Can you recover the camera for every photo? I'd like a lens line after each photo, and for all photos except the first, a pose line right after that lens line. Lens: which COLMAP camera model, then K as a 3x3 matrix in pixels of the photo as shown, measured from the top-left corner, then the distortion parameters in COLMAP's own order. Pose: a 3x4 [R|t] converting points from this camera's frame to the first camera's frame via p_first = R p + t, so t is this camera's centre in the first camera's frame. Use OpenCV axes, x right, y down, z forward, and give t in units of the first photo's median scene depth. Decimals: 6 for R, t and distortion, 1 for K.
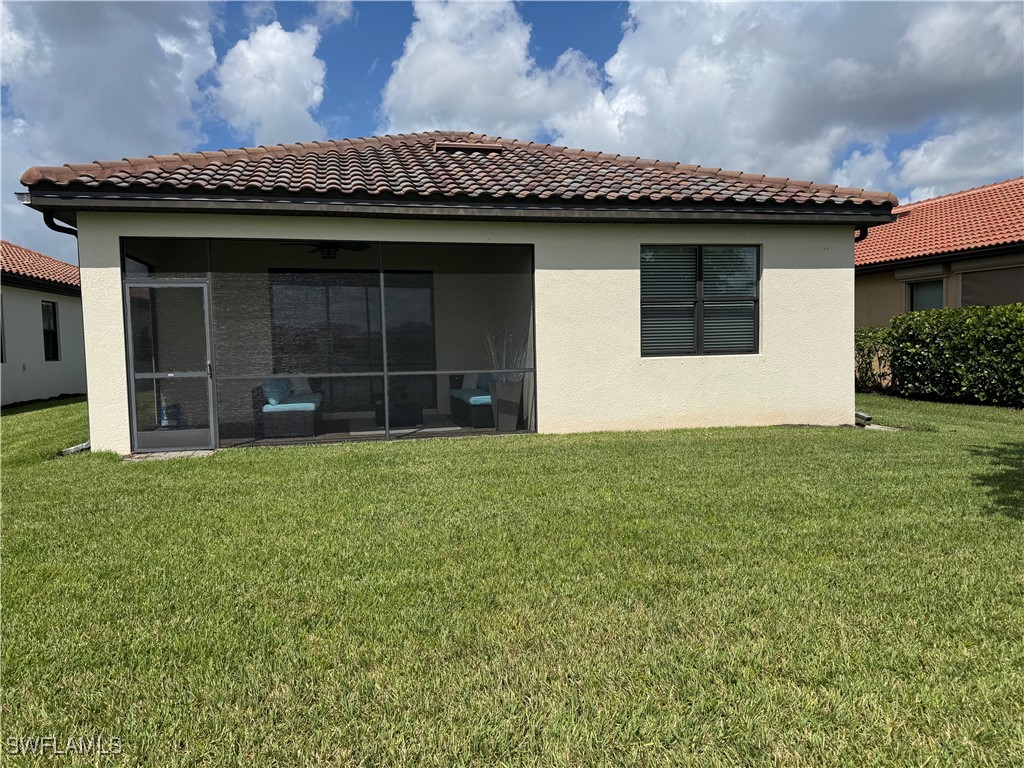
lens RADIAL K [[714.8, 0, 514.0], [0, 714.8, 387.2], [0, 0, 1]] dist [0.066743, -0.073611]
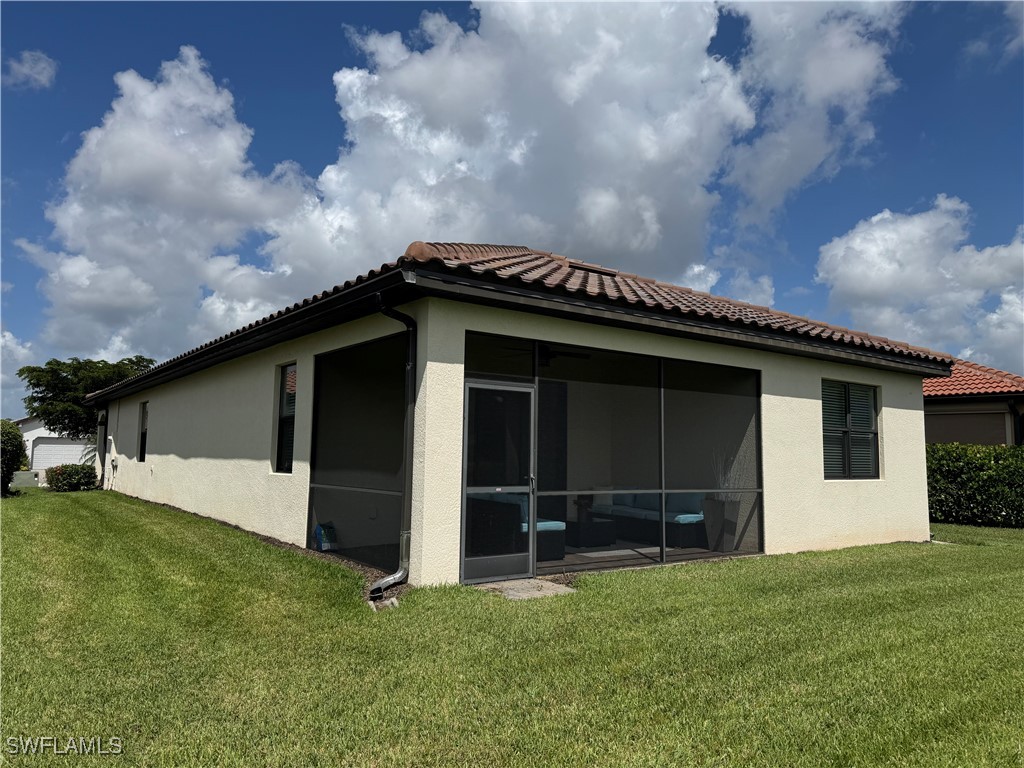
lens RADIAL K [[714.8, 0, 510.3], [0, 714.8, 381.8], [0, 0, 1]] dist [0.066743, -0.073611]
pose [[0.916973, 0.075968, 0.391649, -0.664420], [-0.012744, 0.986779, -0.161569, -0.004996], [-0.398745, 0.143163, 0.905818, 0.162666]]
